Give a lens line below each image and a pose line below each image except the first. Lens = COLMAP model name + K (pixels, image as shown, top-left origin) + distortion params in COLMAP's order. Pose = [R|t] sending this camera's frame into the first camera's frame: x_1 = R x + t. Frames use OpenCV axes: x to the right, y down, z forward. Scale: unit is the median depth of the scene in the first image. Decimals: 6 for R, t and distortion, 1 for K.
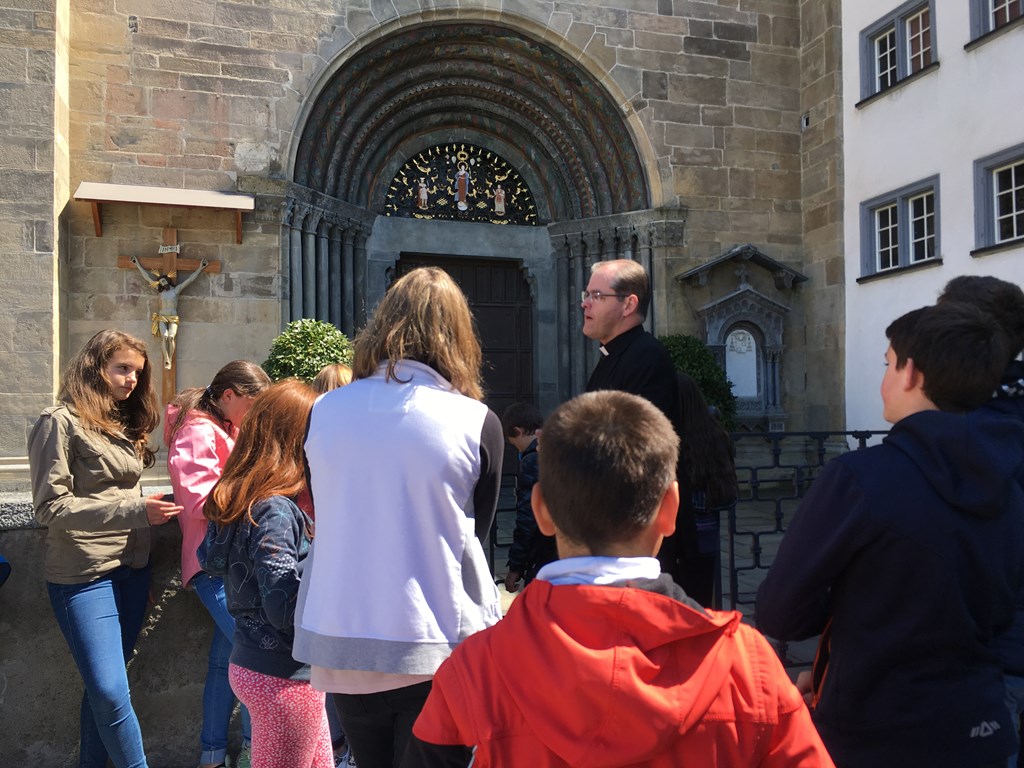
lens RADIAL K [[869.8, 0, 511.7], [0, 869.8, 384.2], [0, 0, 1]] dist [0.081473, -0.110202]
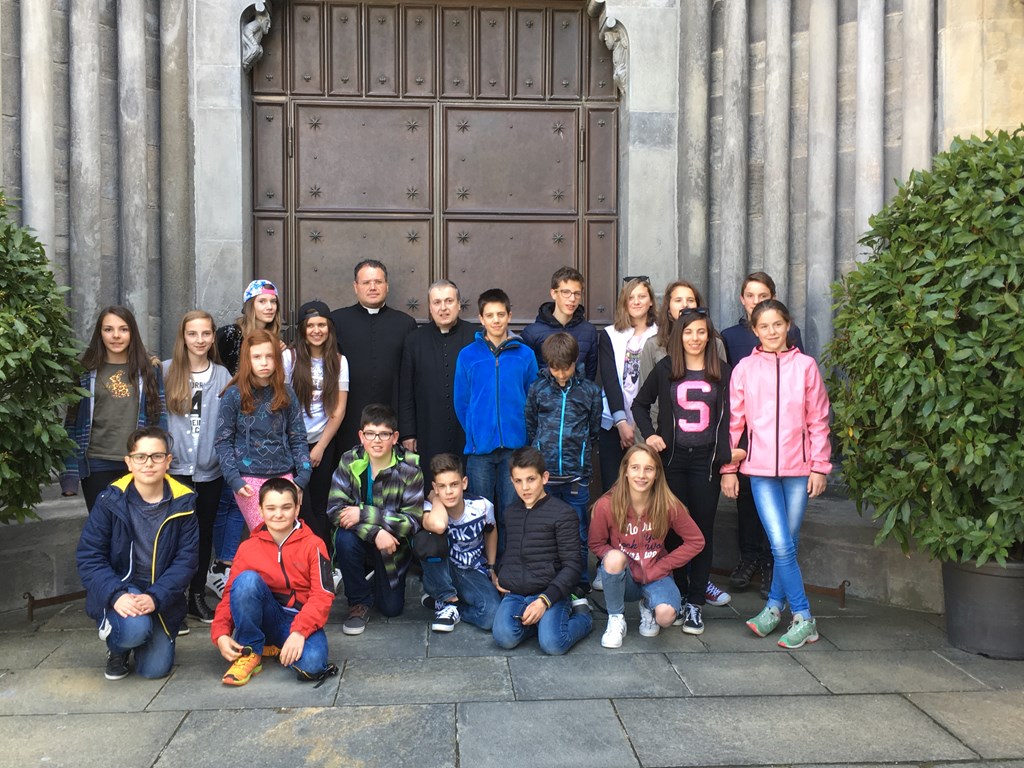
lens RADIAL K [[1073.1, 0, 512.9], [0, 1073.1, 385.0], [0, 0, 1]] dist [0.059464, 0.000000]
pose [[0.976045, 0.018535, -0.216777, 0.090539], [-0.005254, 0.998082, 0.061682, 0.009383], [0.217505, -0.059065, 0.974271, 0.516388]]
